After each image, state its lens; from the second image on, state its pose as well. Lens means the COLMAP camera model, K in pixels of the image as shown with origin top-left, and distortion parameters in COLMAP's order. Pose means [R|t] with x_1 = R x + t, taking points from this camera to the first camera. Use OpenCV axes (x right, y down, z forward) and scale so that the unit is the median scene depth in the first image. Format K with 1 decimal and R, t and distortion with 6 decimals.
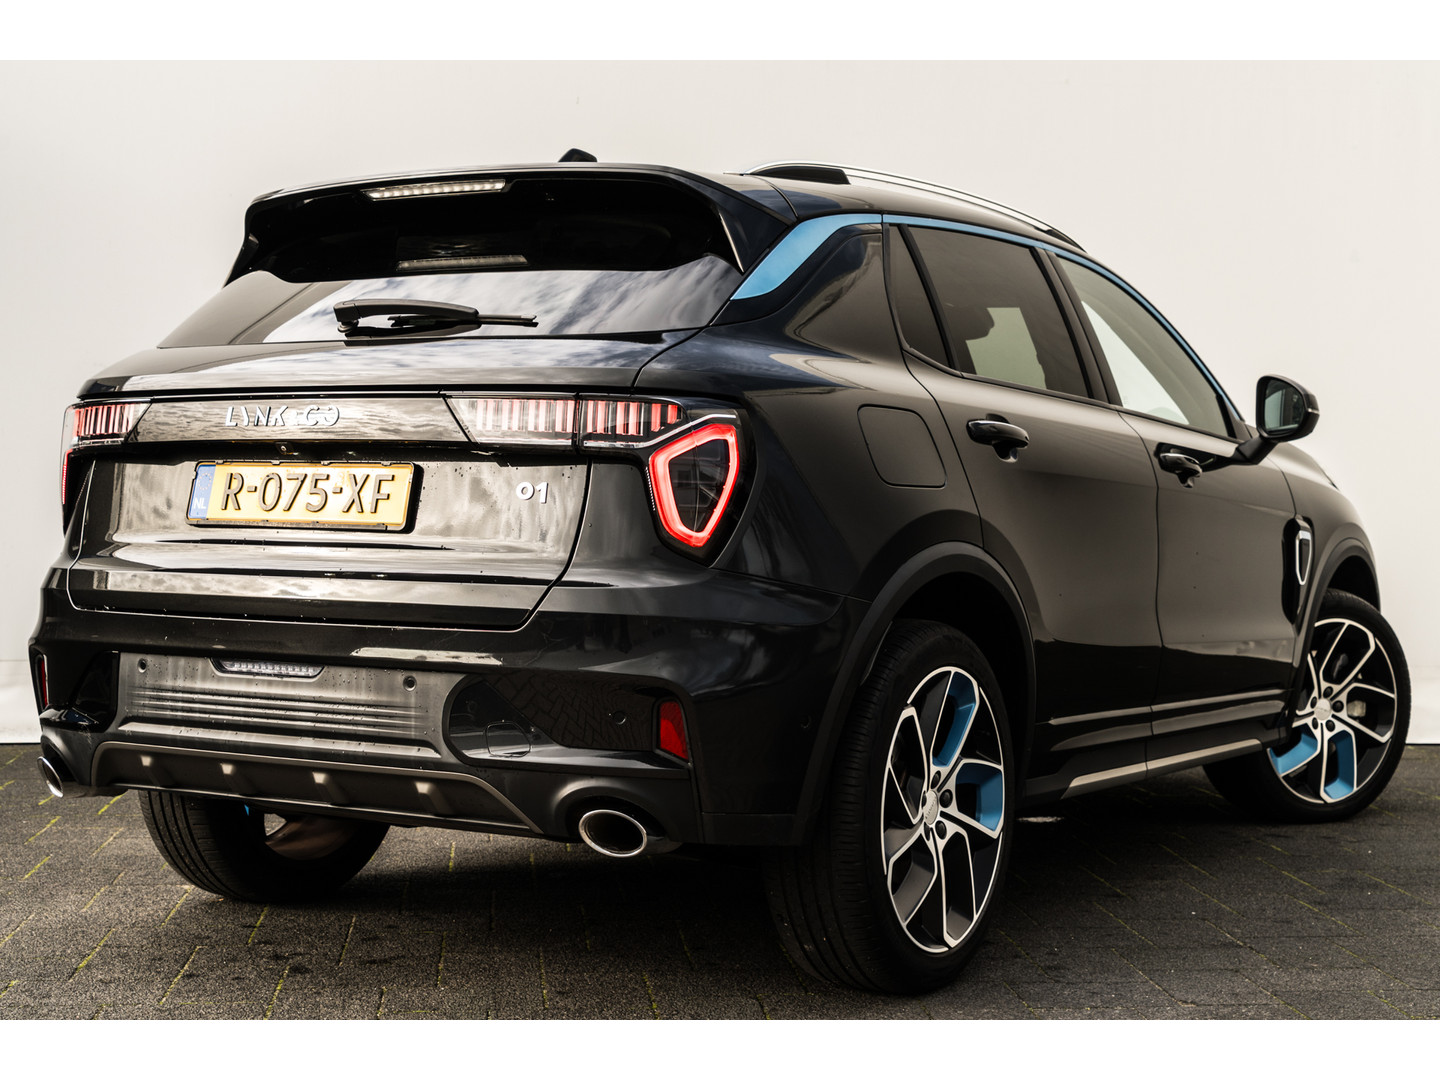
lens RADIAL K [[2044.5, 0, 720.0], [0, 2044.5, 540.0], [0, 0, 1]] dist [0.038442, 0.093391]
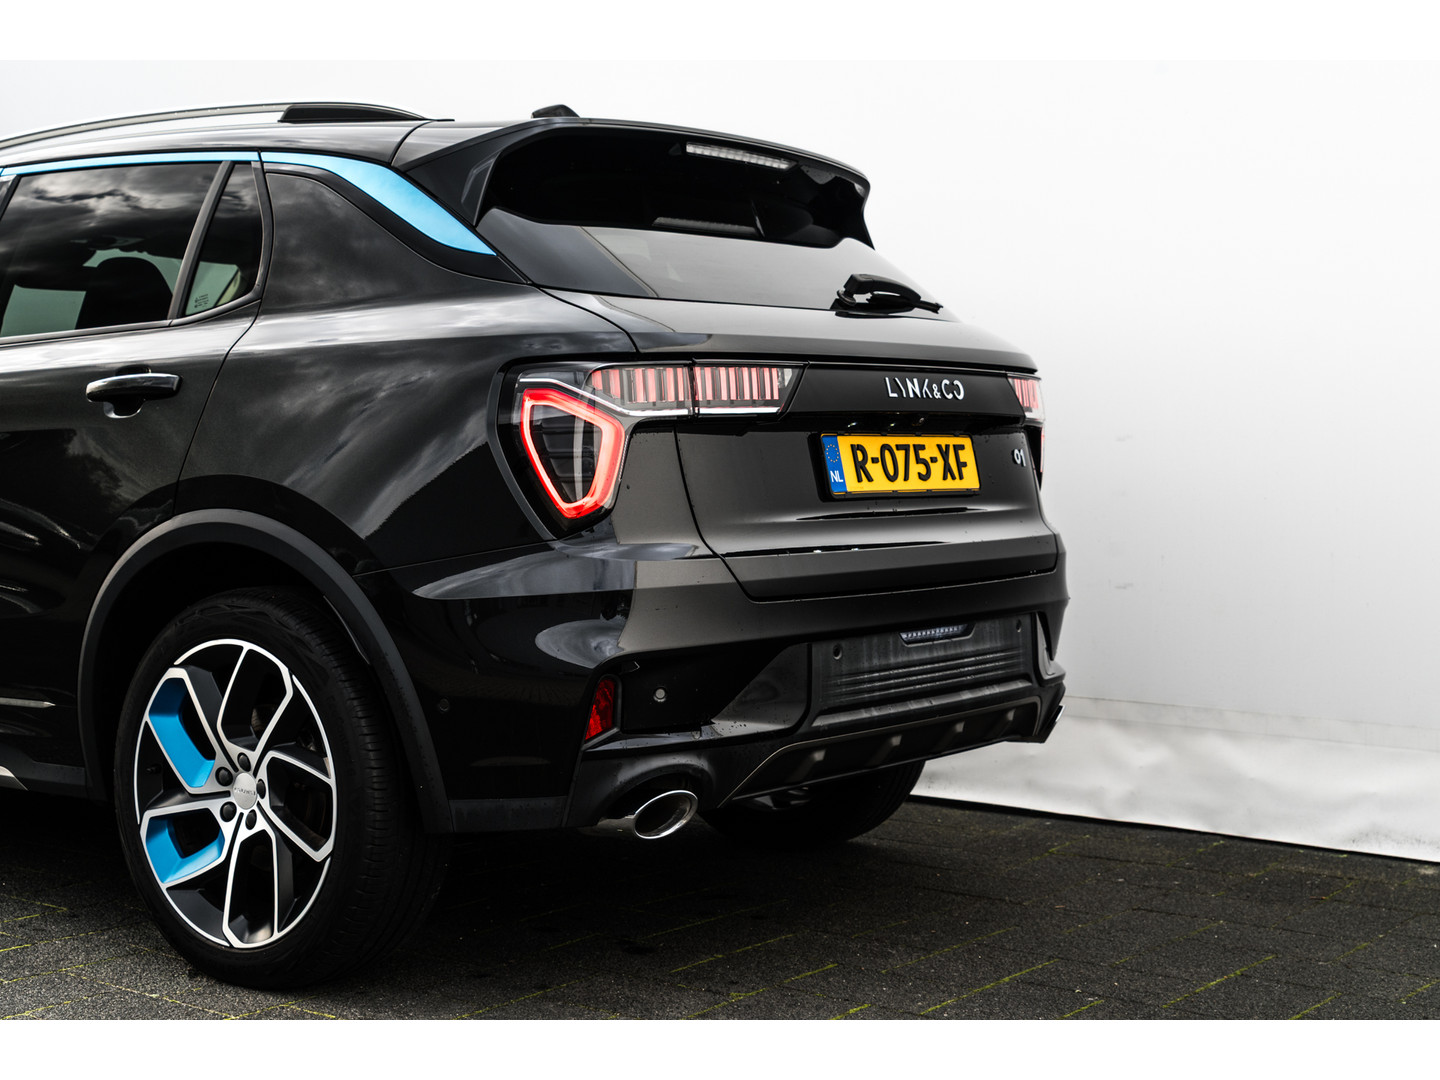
lens RADIAL K [[2249.4, 0, 720.0], [0, 2249.4, 540.0], [0, 0, 1]] dist [0.014356, -2.739247]
pose [[0.116739, -0.057093, 0.991520, -1.299947], [0.024878, 0.998201, 0.054549, -0.046785], [-0.992851, 0.018299, 0.117950, 0.931946]]
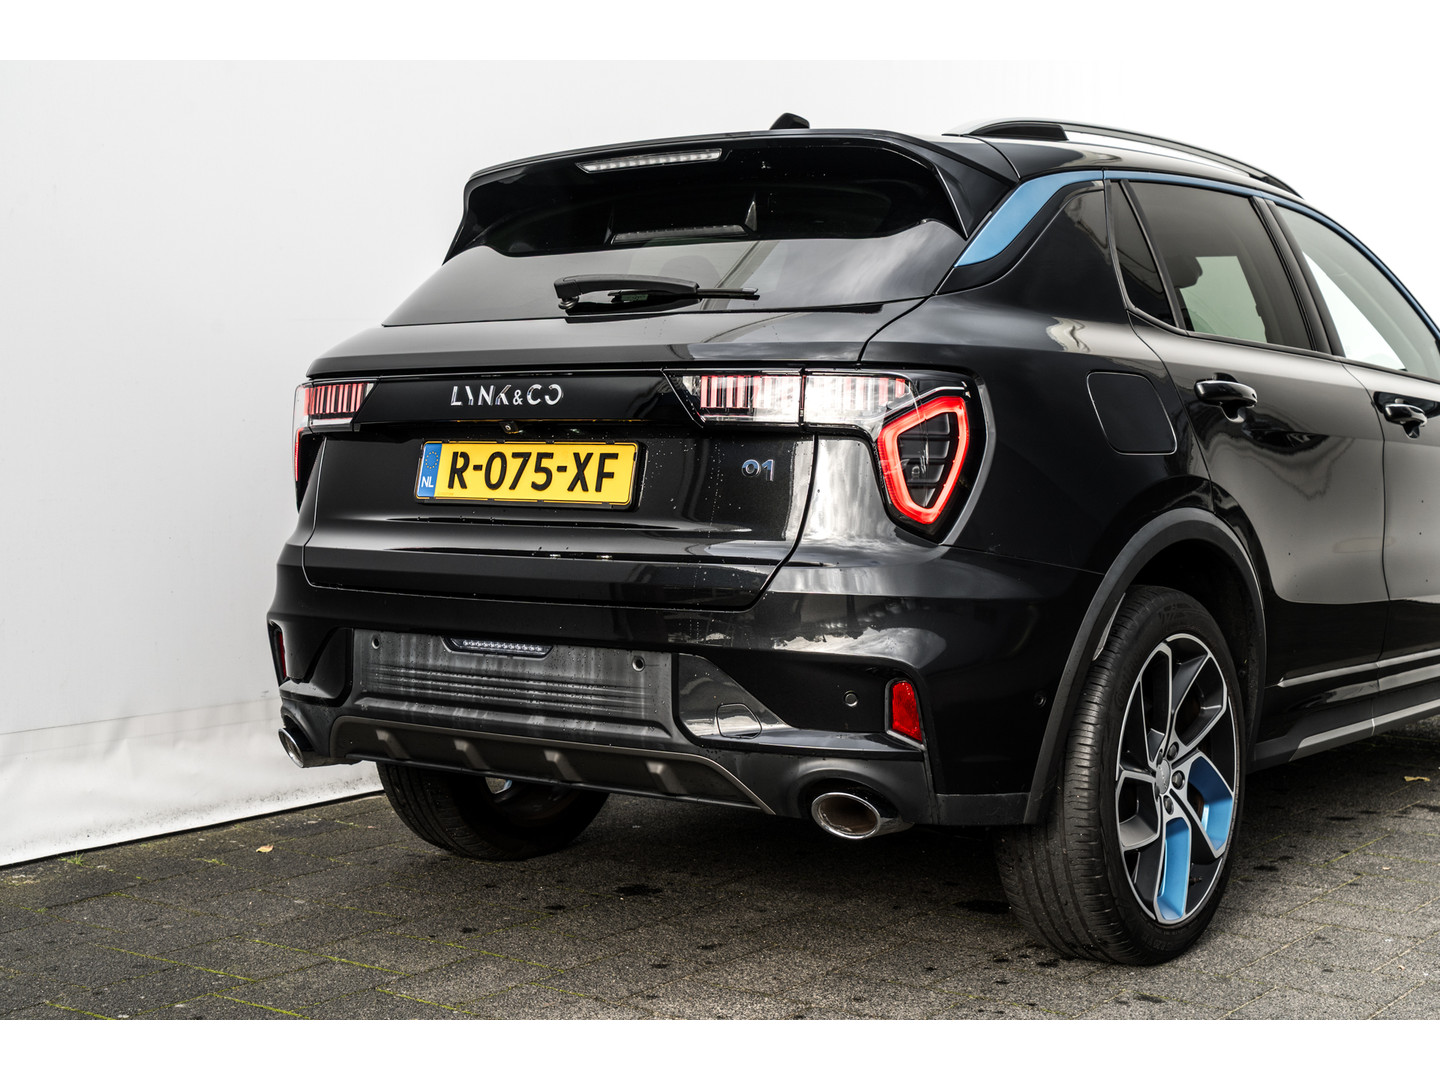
lens RADIAL K [[1928.6, 0, 720.0], [0, 1928.6, 540.0], [0, 0, 1]] dist [0.009214, 0.051901]
pose [[0.995655, -0.012894, -0.092217, -0.022477], [0.016333, 0.999195, 0.036639, -0.021656], [0.091670, -0.037986, 0.995065, 0.065308]]
